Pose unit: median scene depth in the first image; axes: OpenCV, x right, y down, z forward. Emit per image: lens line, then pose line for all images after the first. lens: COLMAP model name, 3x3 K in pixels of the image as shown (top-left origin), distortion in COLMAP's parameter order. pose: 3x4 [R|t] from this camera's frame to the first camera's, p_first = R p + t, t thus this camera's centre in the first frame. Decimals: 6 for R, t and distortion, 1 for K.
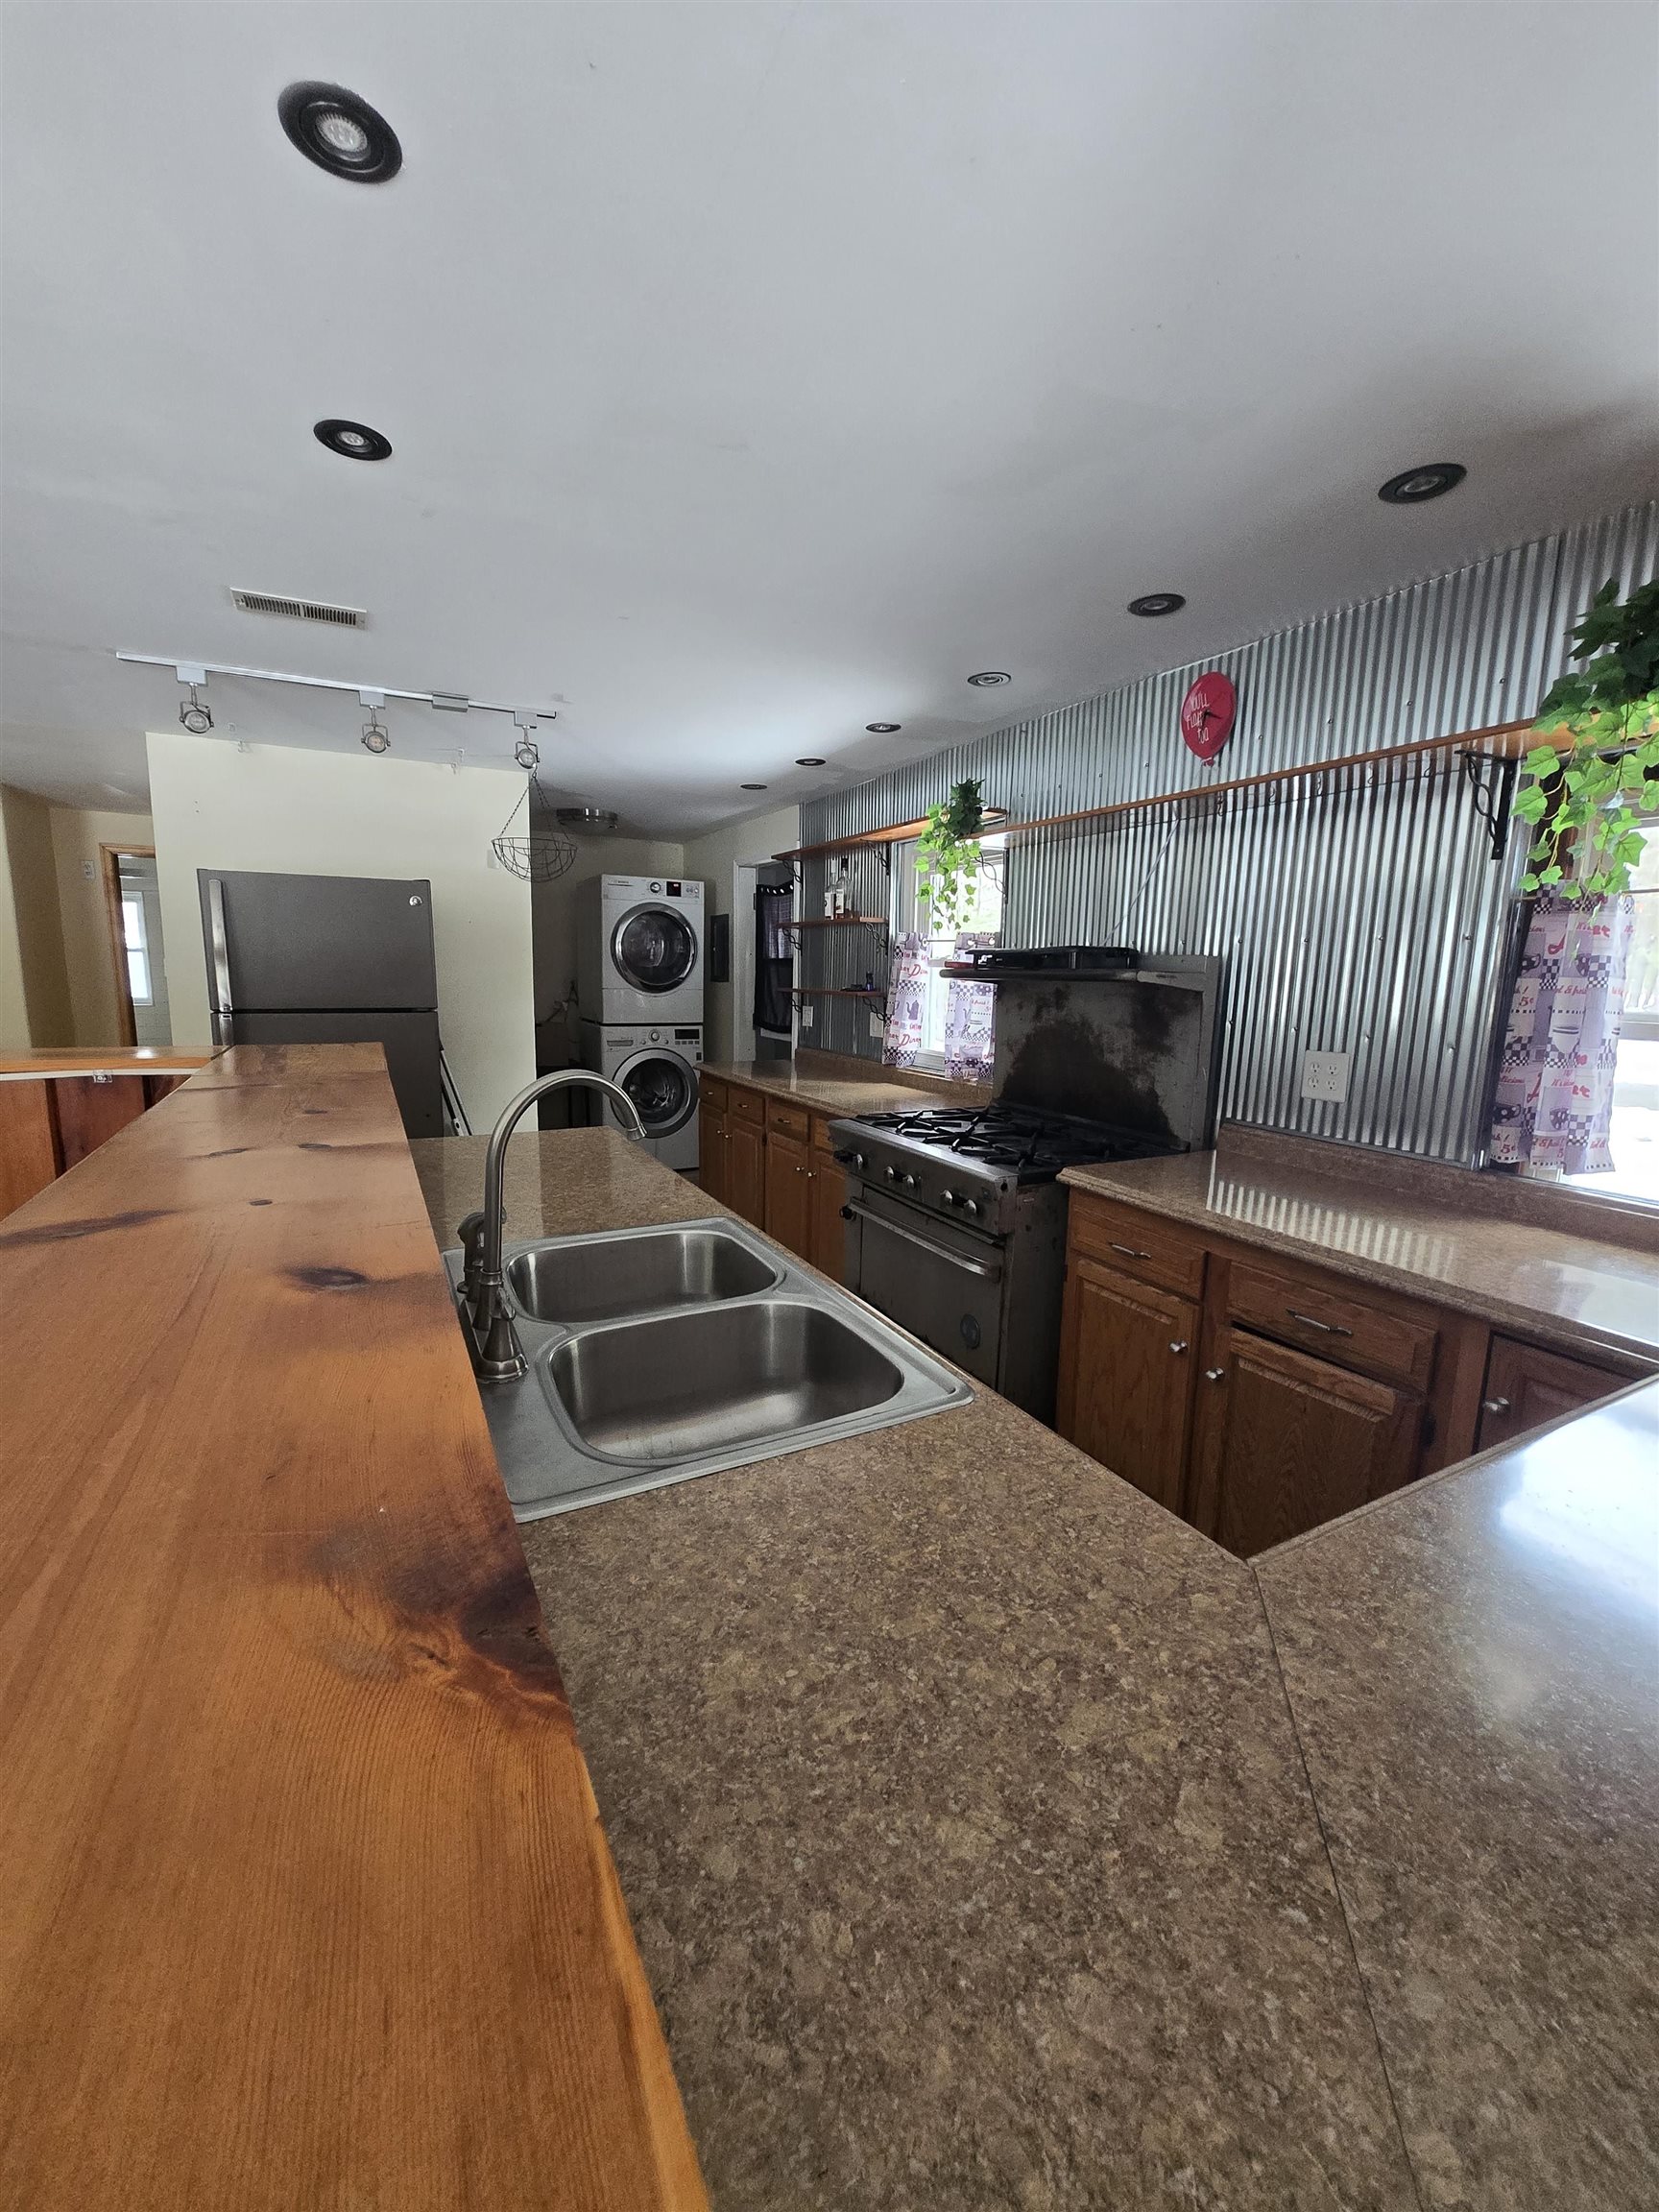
lens RADIAL K [[863.5, 0, 810.7], [0, 863.5, 1106.5], [0, 0, 1]] dist [-0.000732, 0.000441]
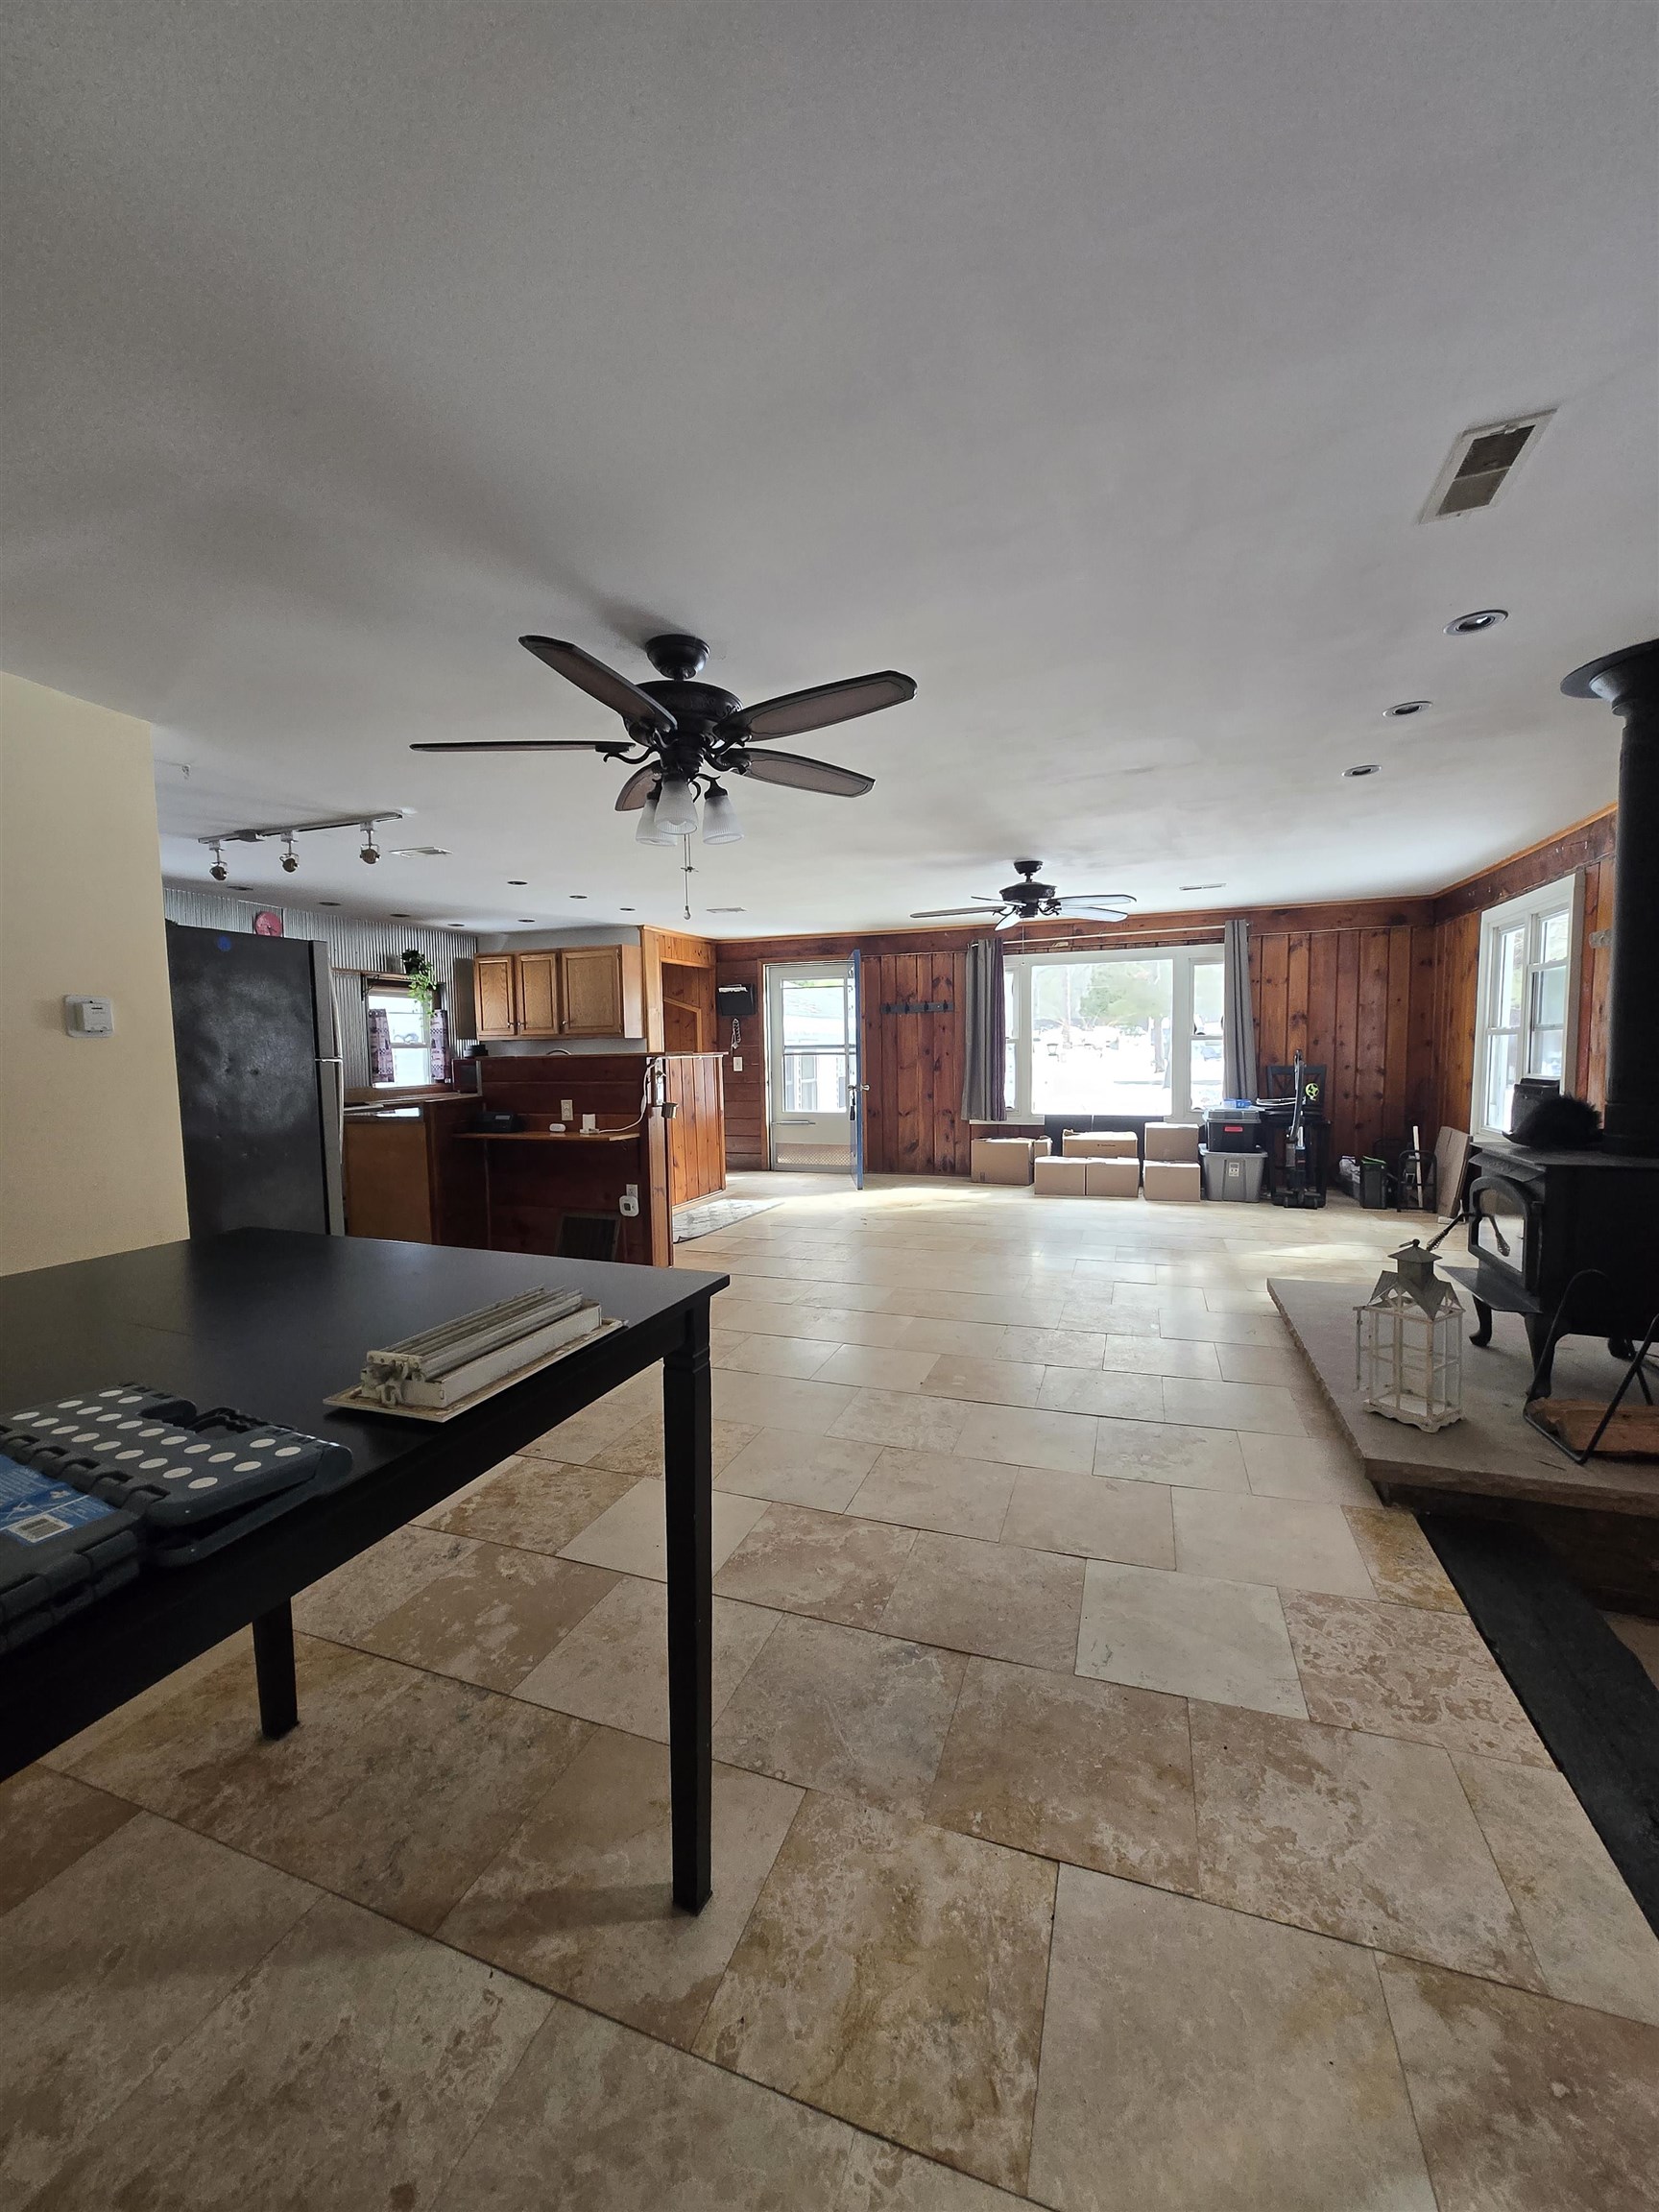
lens RADIAL K [[863.5, 0, 822.9], [0, 863.5, 1101.0], [0, 0, 1]] dist [-0.000732, 0.000441]
pose [[-0.678929, -0.048295, 0.732614, -2.006309], [0.125557, 0.975498, 0.180664, -0.182659], [-0.723388, 0.214643, -0.656230, 1.302654]]
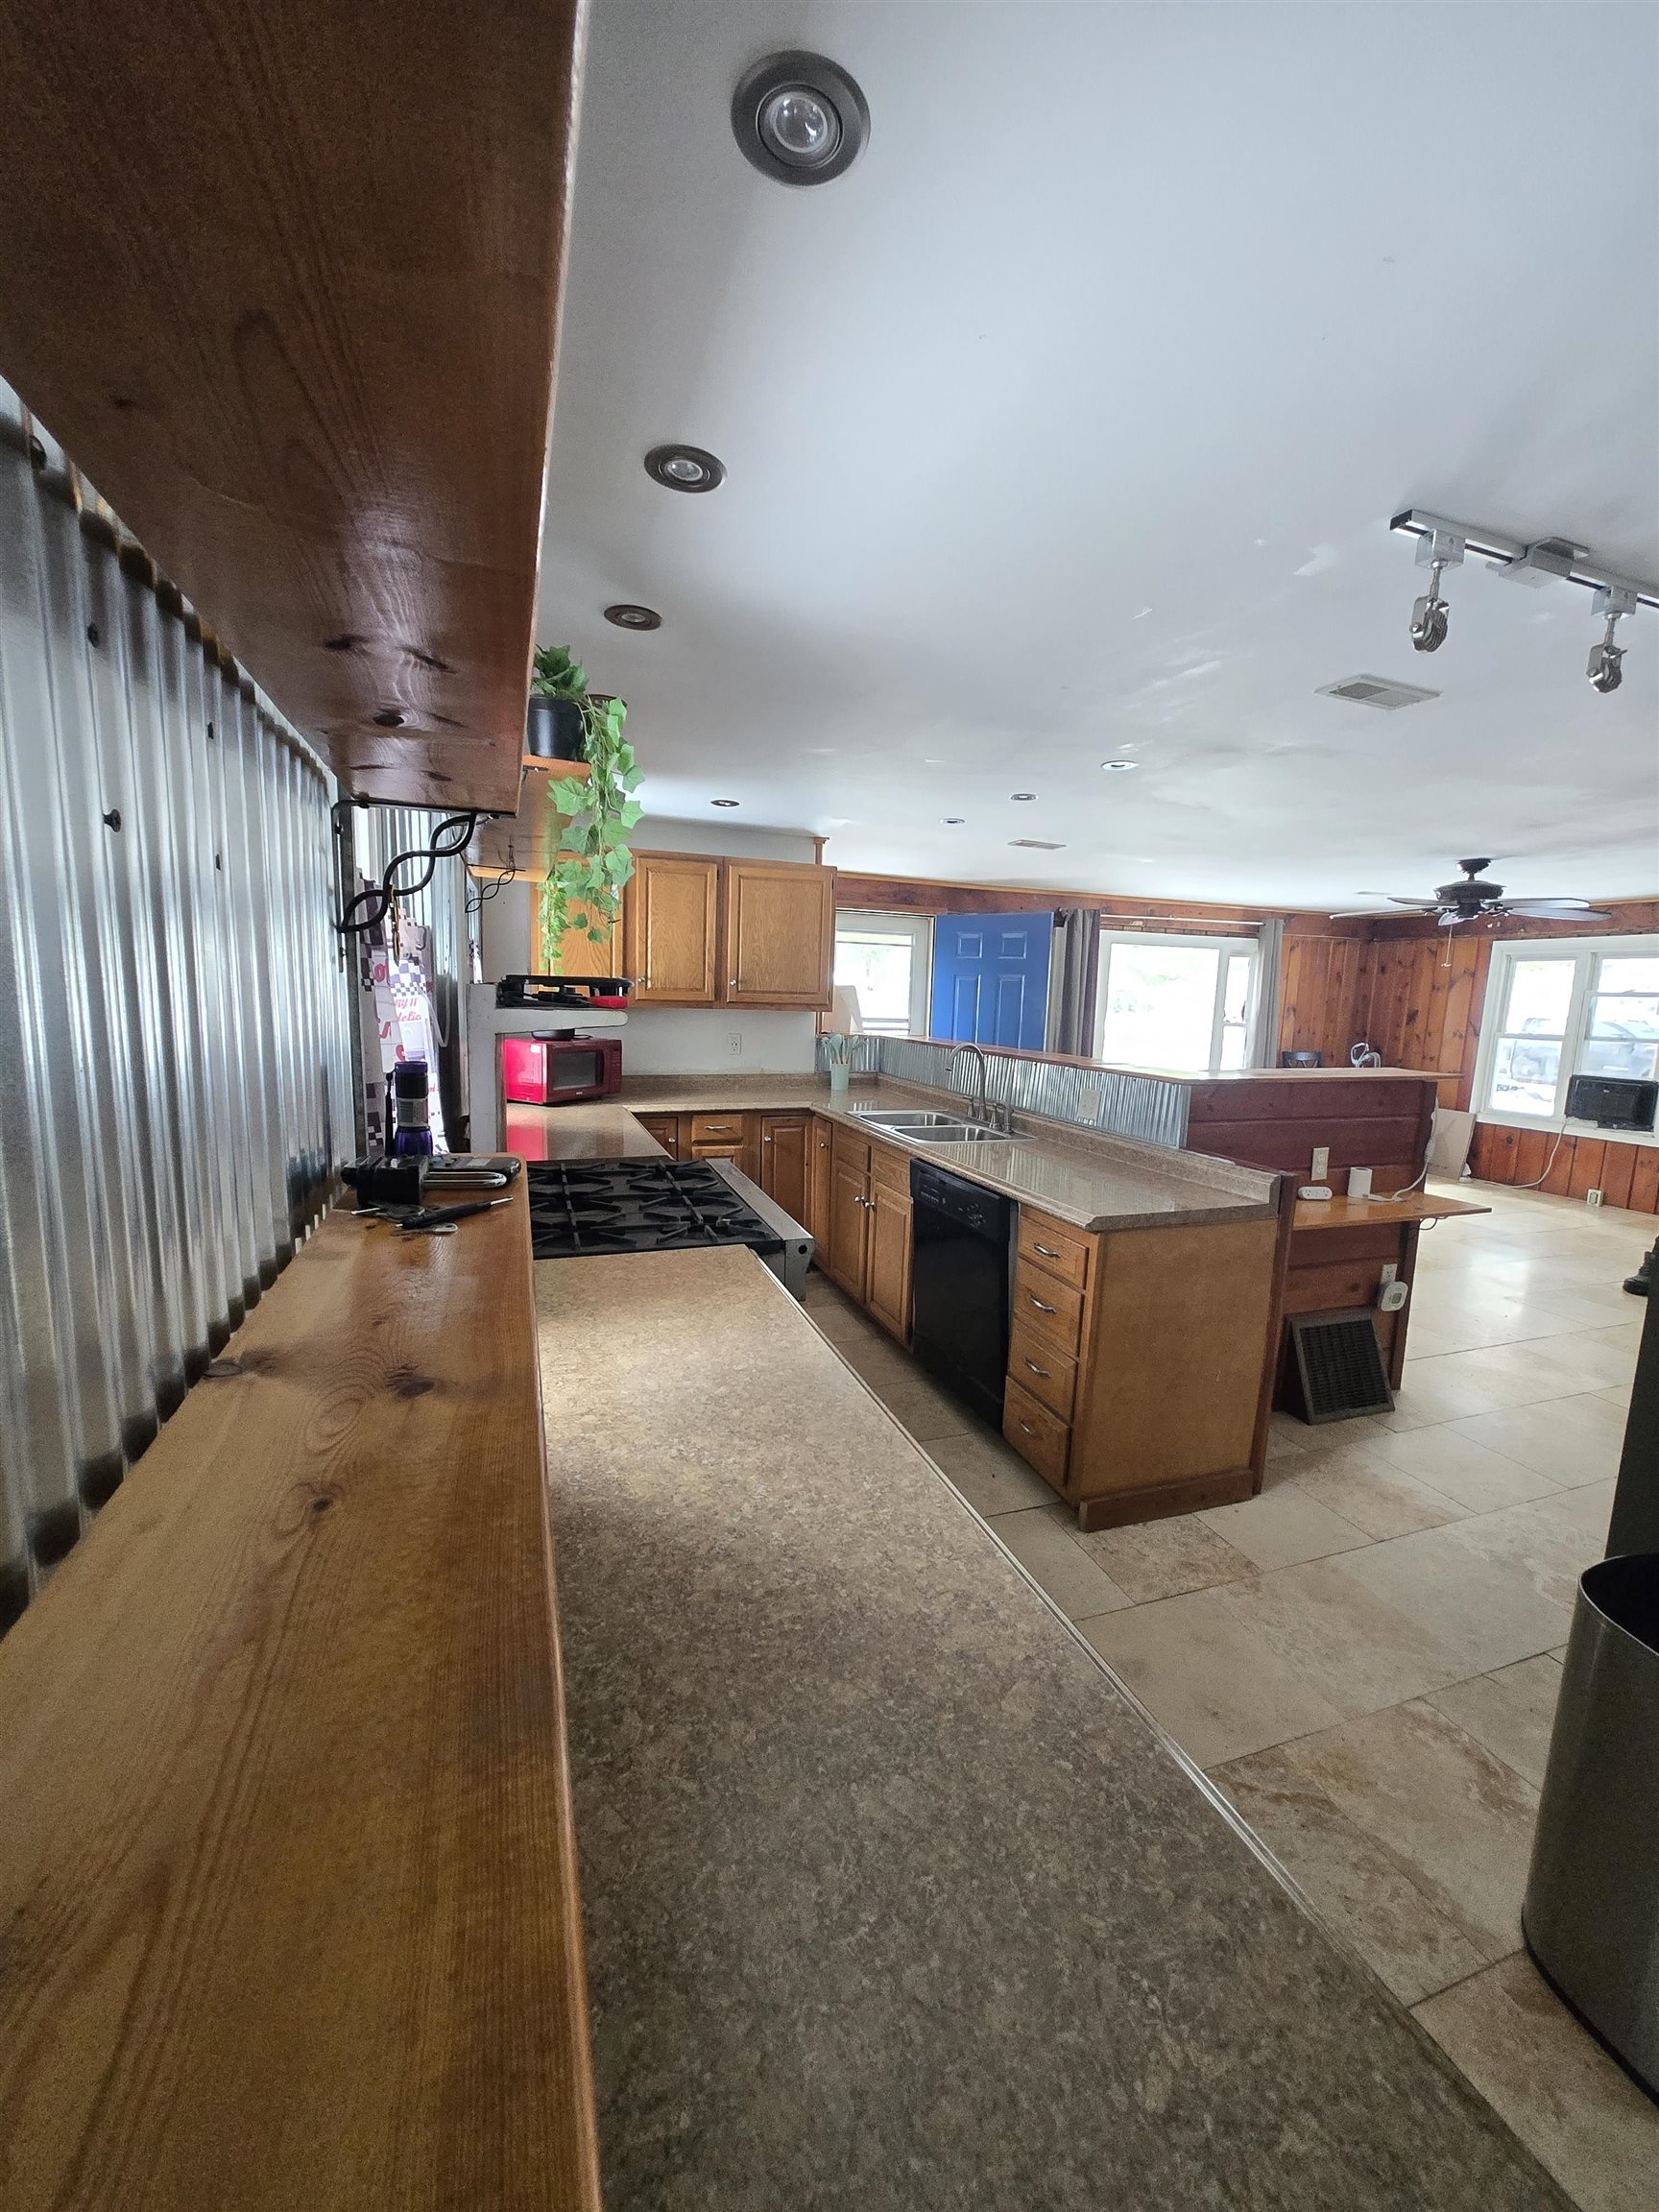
lens RADIAL K [[863.5, 0, 821.3], [0, 863.5, 1105.5], [0, 0, 1]] dist [-0.000732, 0.000441]
pose [[-0.991735, -0.061017, 0.112861, -0.052108], [-0.025633, 0.956166, 0.291701, -0.281927], [-0.125713, 0.286397, -0.949828, 1.614568]]
